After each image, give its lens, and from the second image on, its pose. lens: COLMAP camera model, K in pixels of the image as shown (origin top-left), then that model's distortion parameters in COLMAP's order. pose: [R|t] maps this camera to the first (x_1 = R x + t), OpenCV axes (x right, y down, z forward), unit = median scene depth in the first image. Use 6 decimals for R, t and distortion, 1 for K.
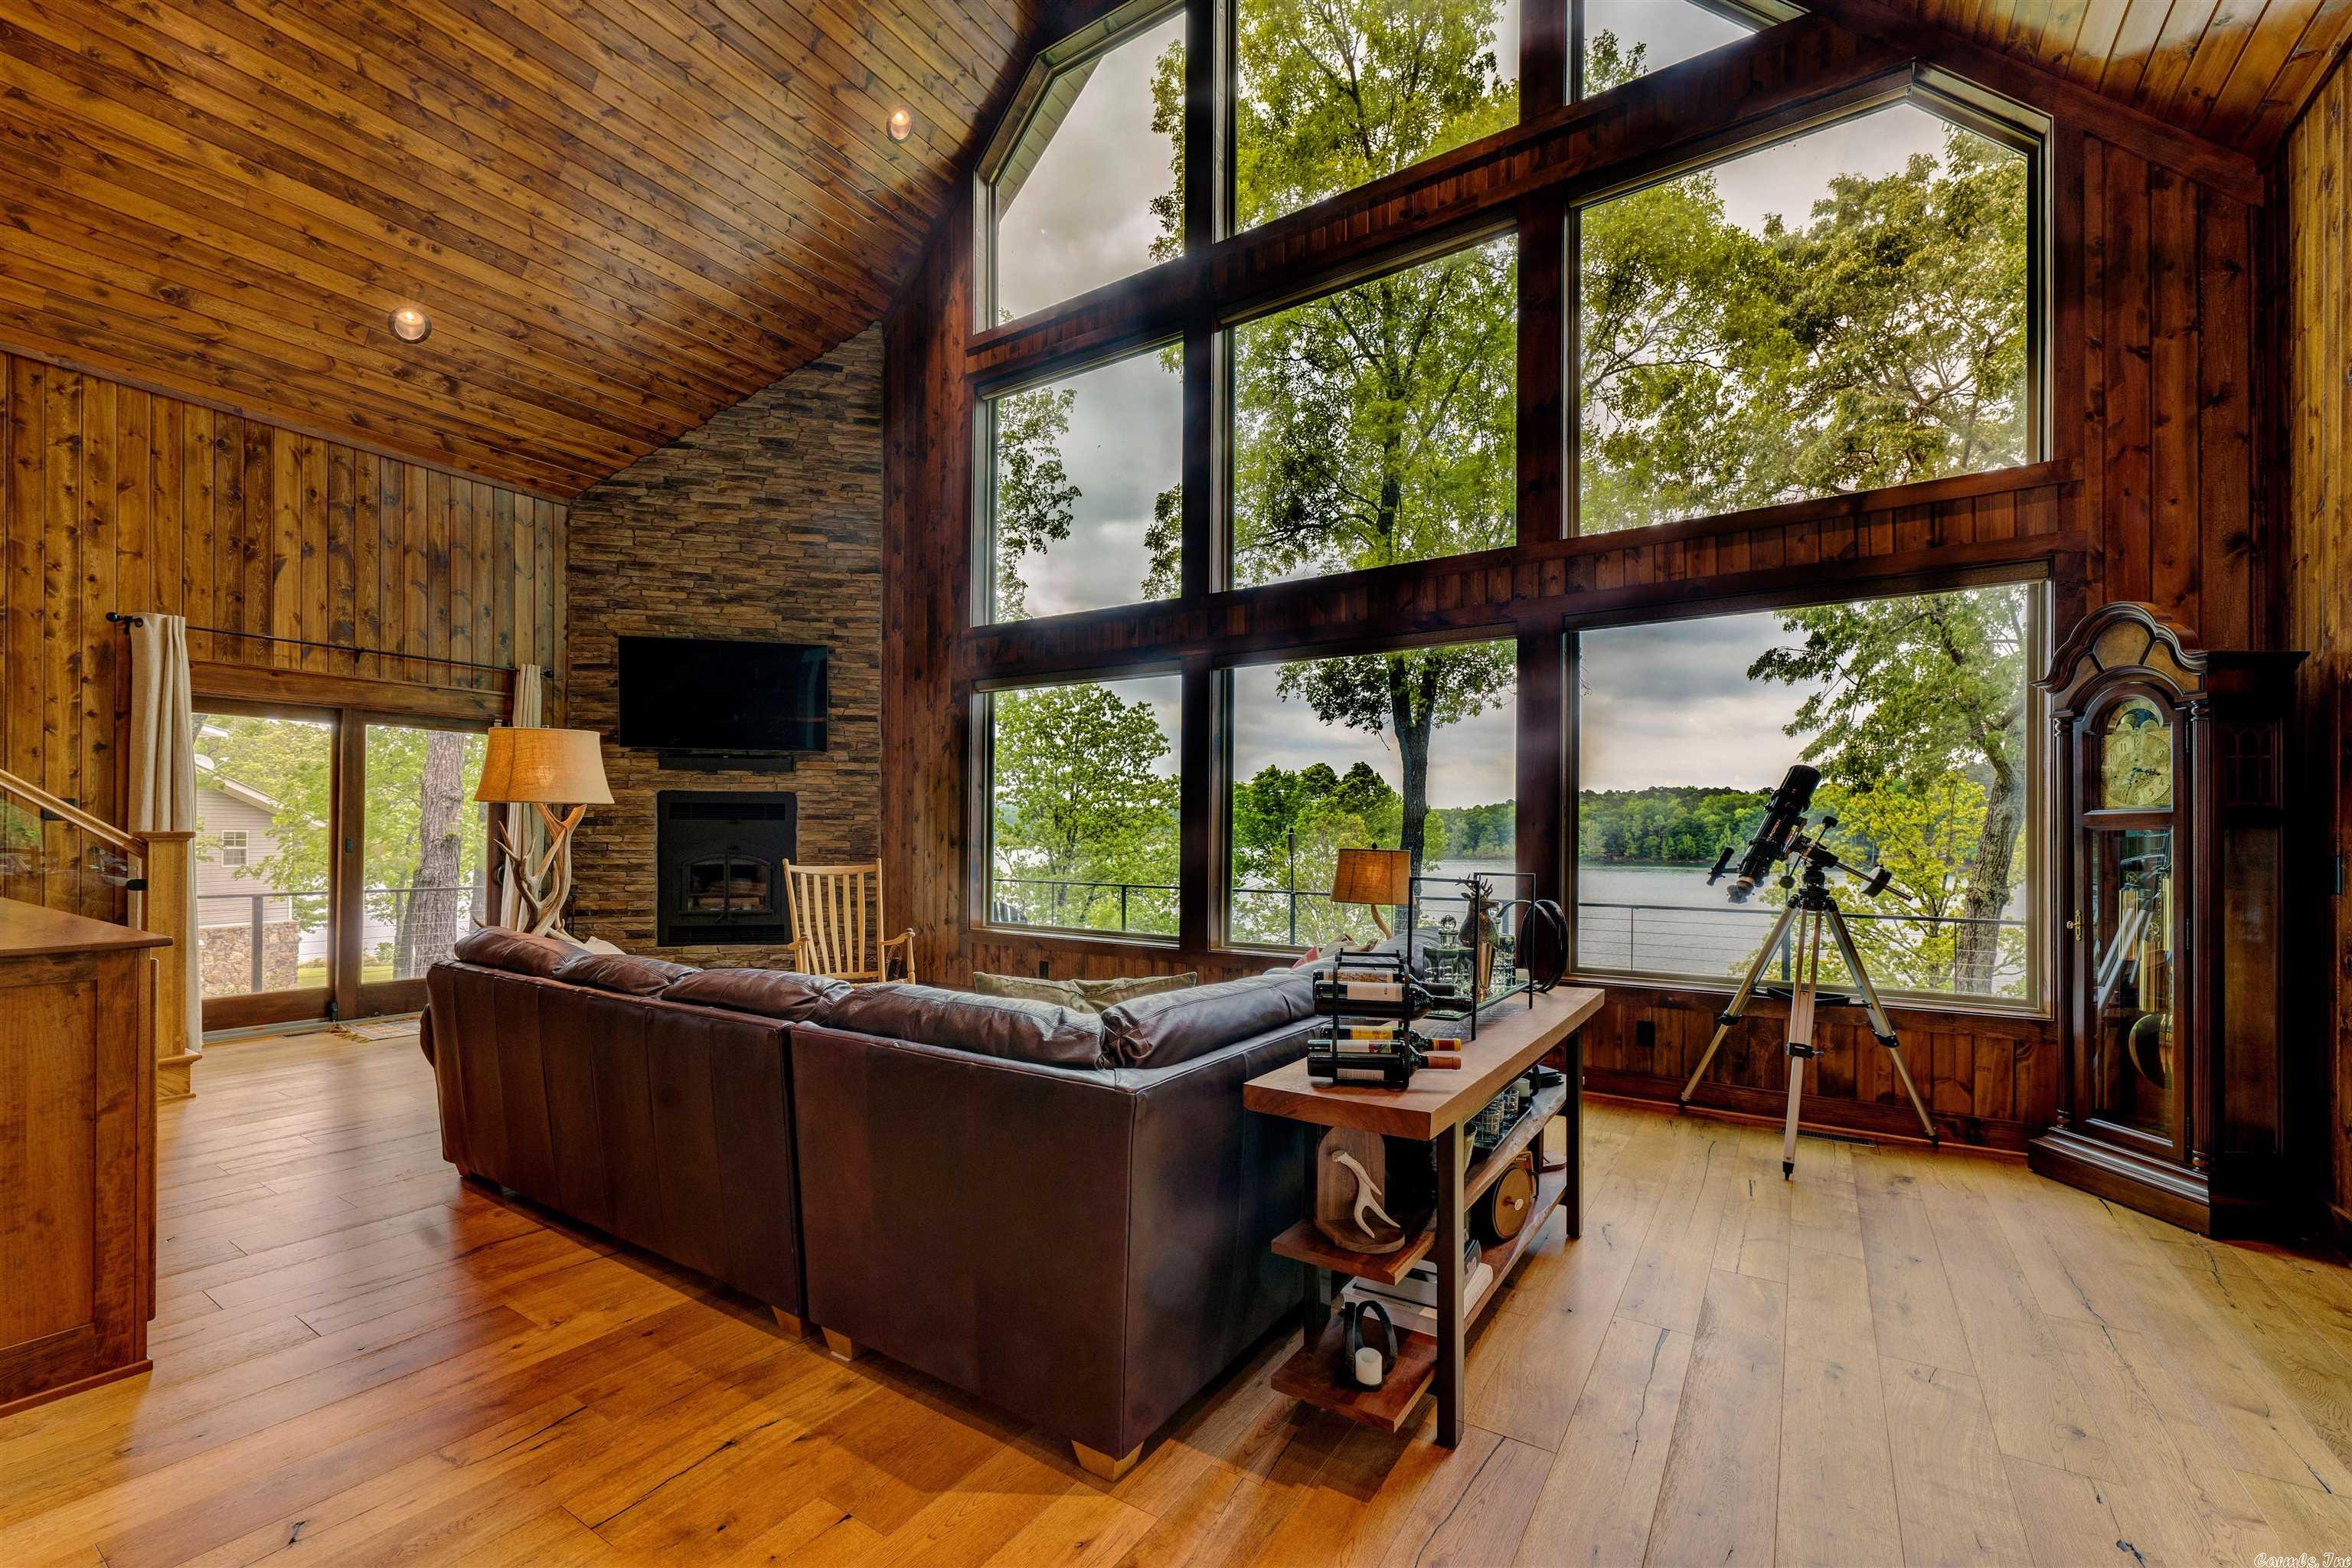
lens RADIAL K [[969.3, 0, 1171.1], [0, 969.3, 846.2], [0, 0, 1]] dist [0.001078, -0.000965]
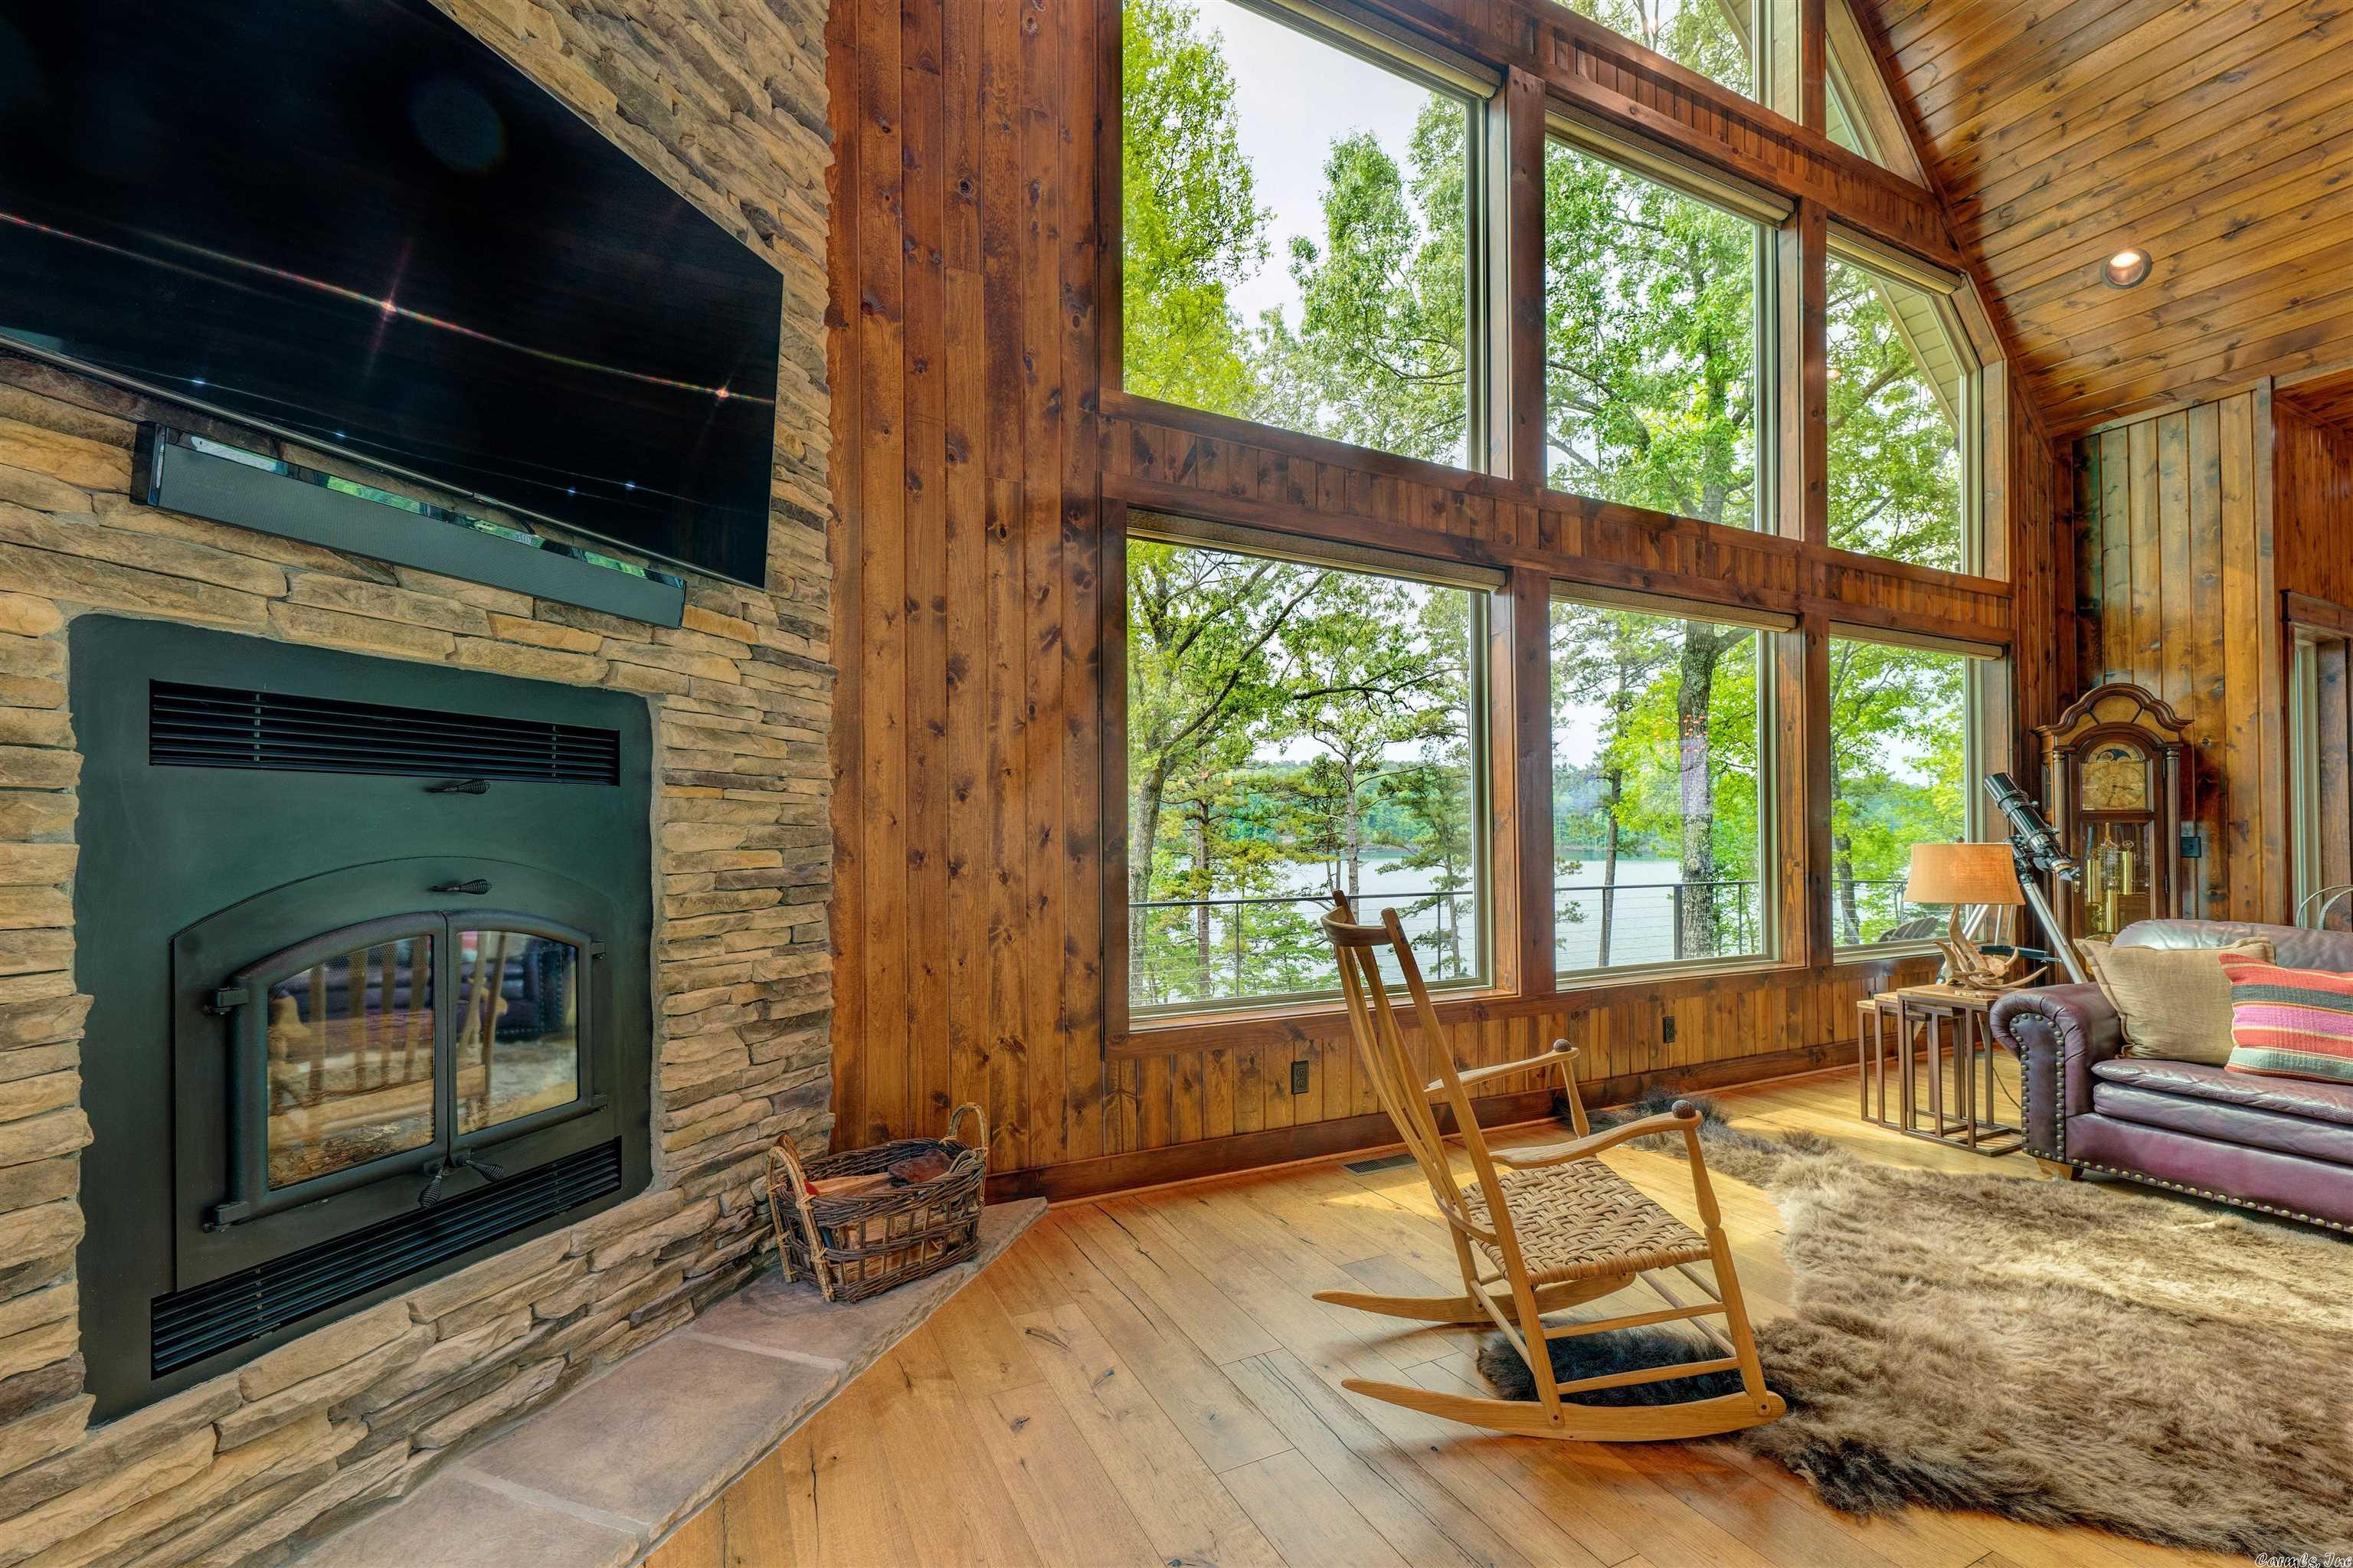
lens RADIAL K [[969.8, 0, 1171.6], [0, 969.8, 846.3], [0, 0, 1]] dist [0.001078, -0.000965]
pose [[0.502980, -0.019502, 0.864078, -1.064666], [0.016509, 0.999780, 0.012954, -0.018037], [-0.864140, 0.007749, 0.503191, 1.311208]]
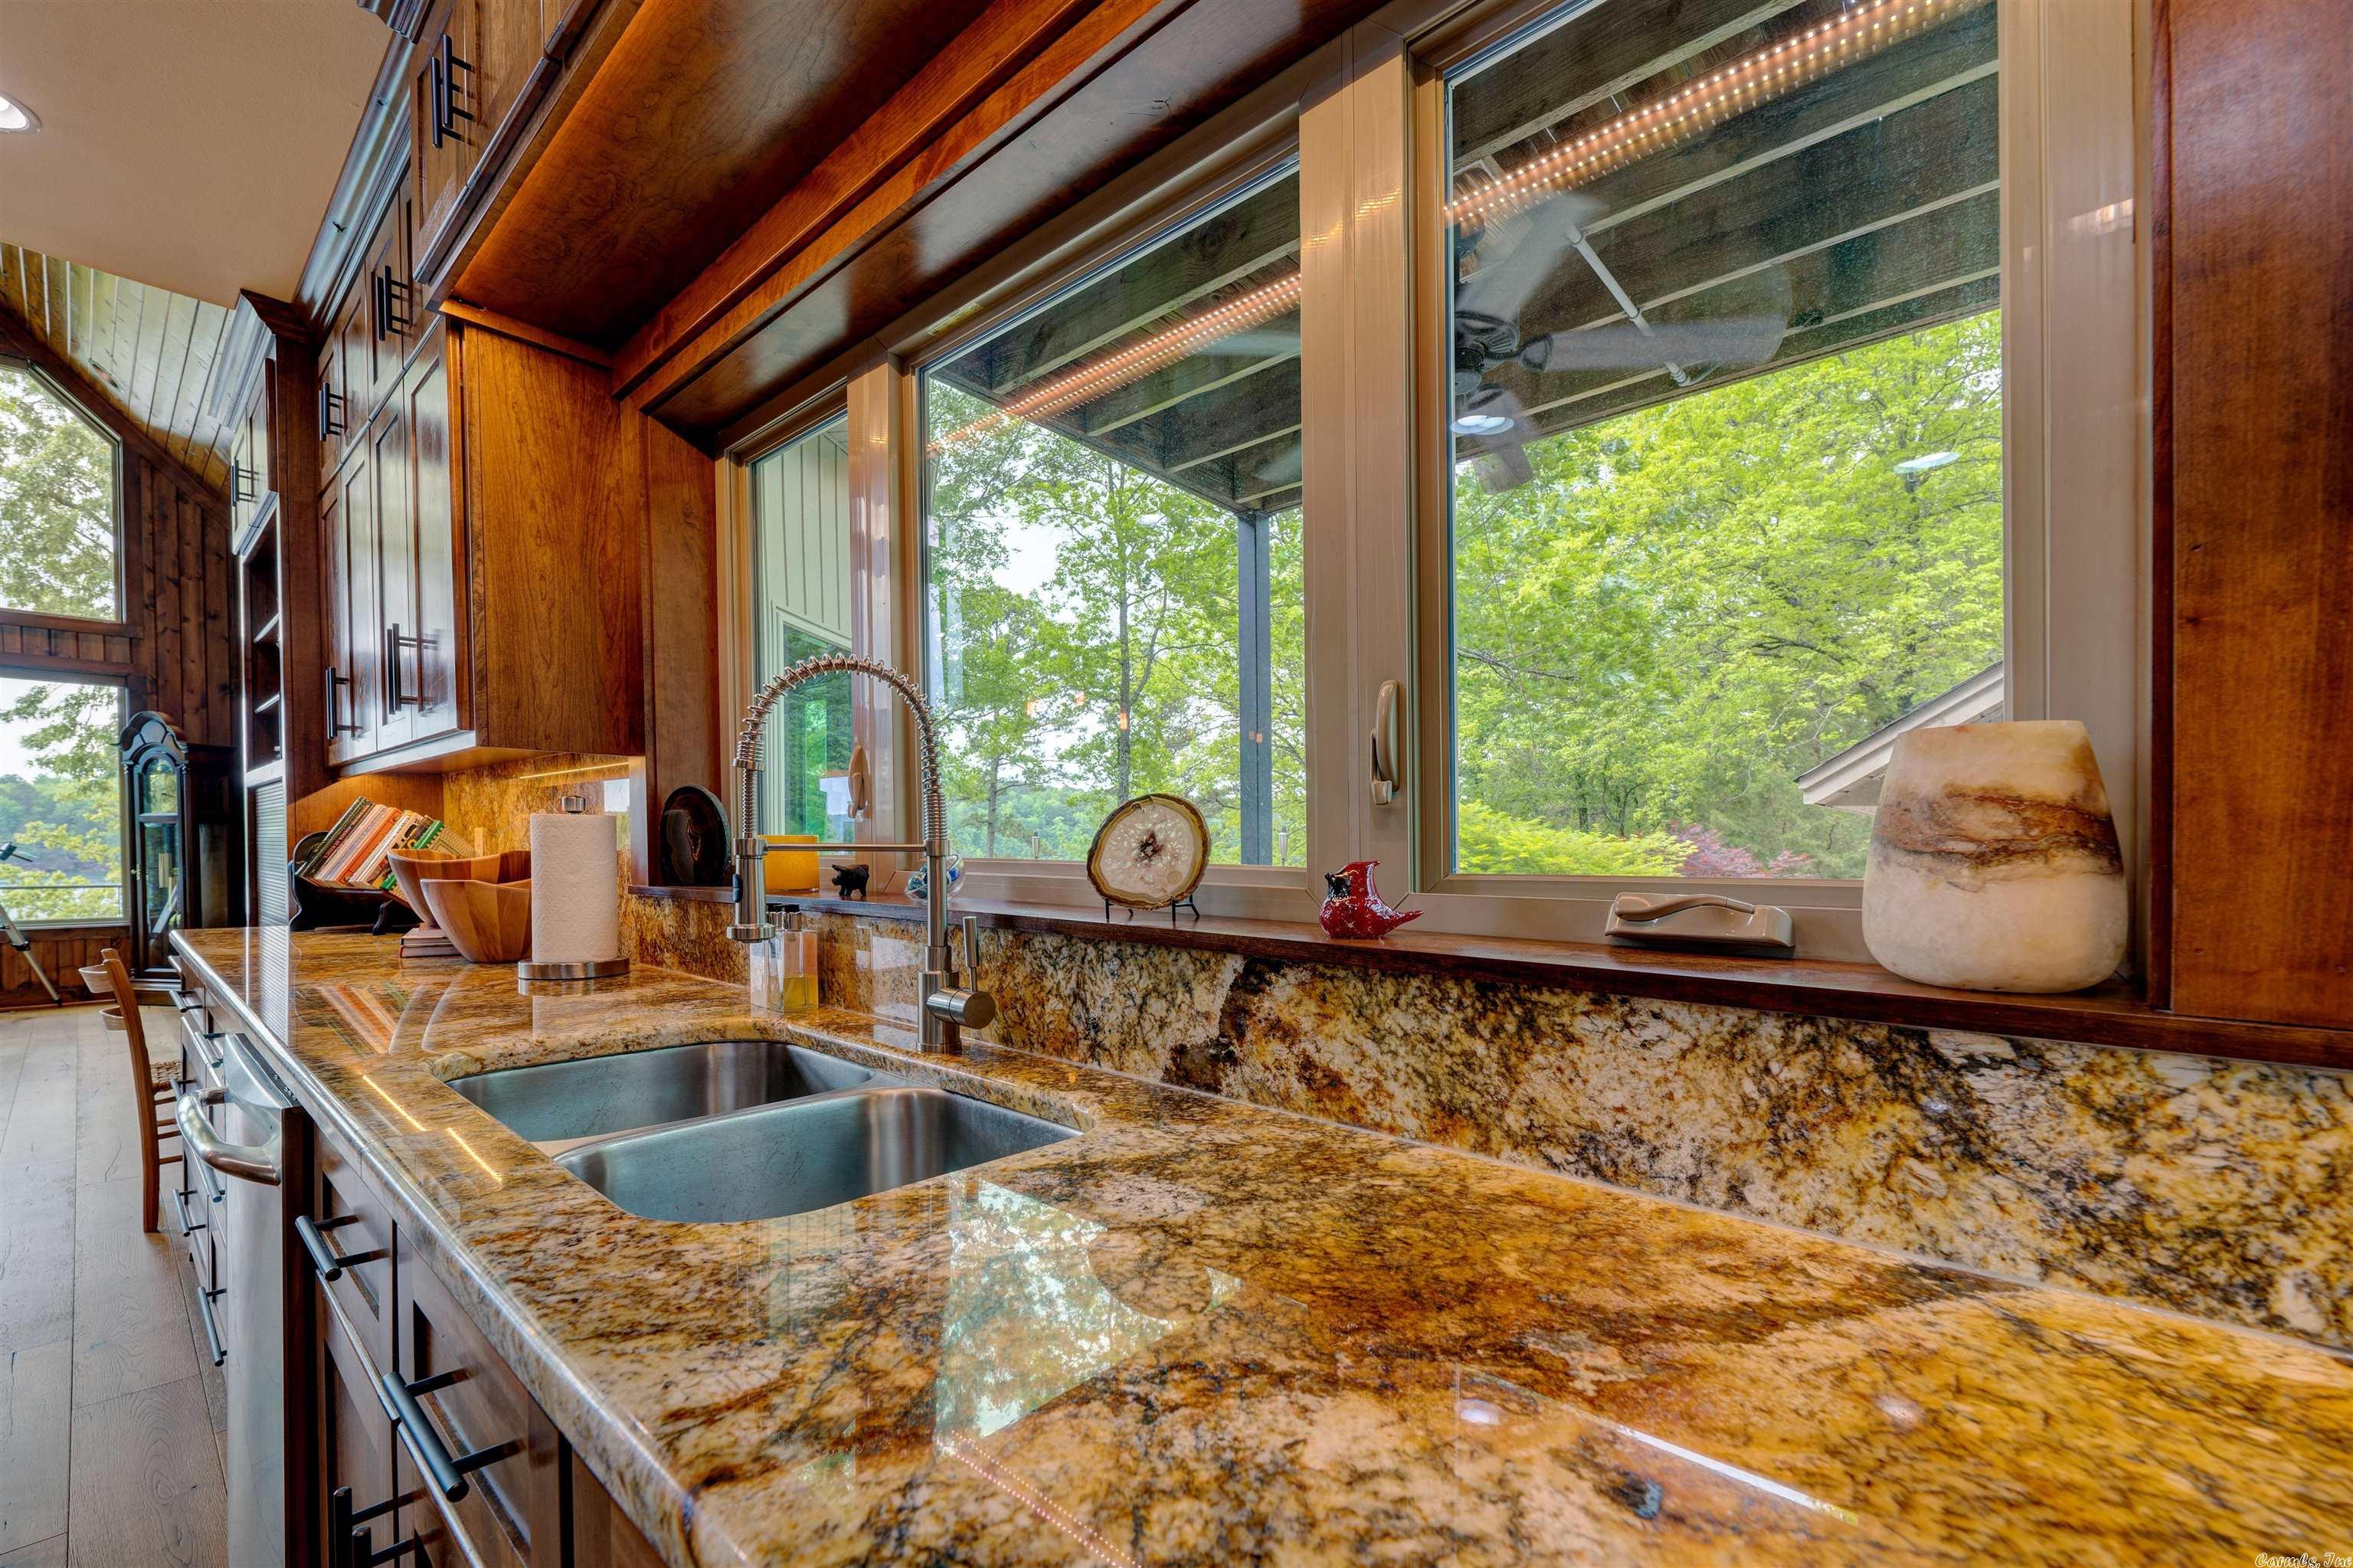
lens RADIAL K [[969.8, 0, 1171.6], [0, 969.8, 846.3], [0, 0, 1]] dist [0.001078, -0.000965]
pose [[0.142330, -0.015689, 0.989695, -0.596003], [0.014646, 0.999798, 0.013743, 0.029123], [-0.989711, 0.012539, 0.142531, -1.135061]]
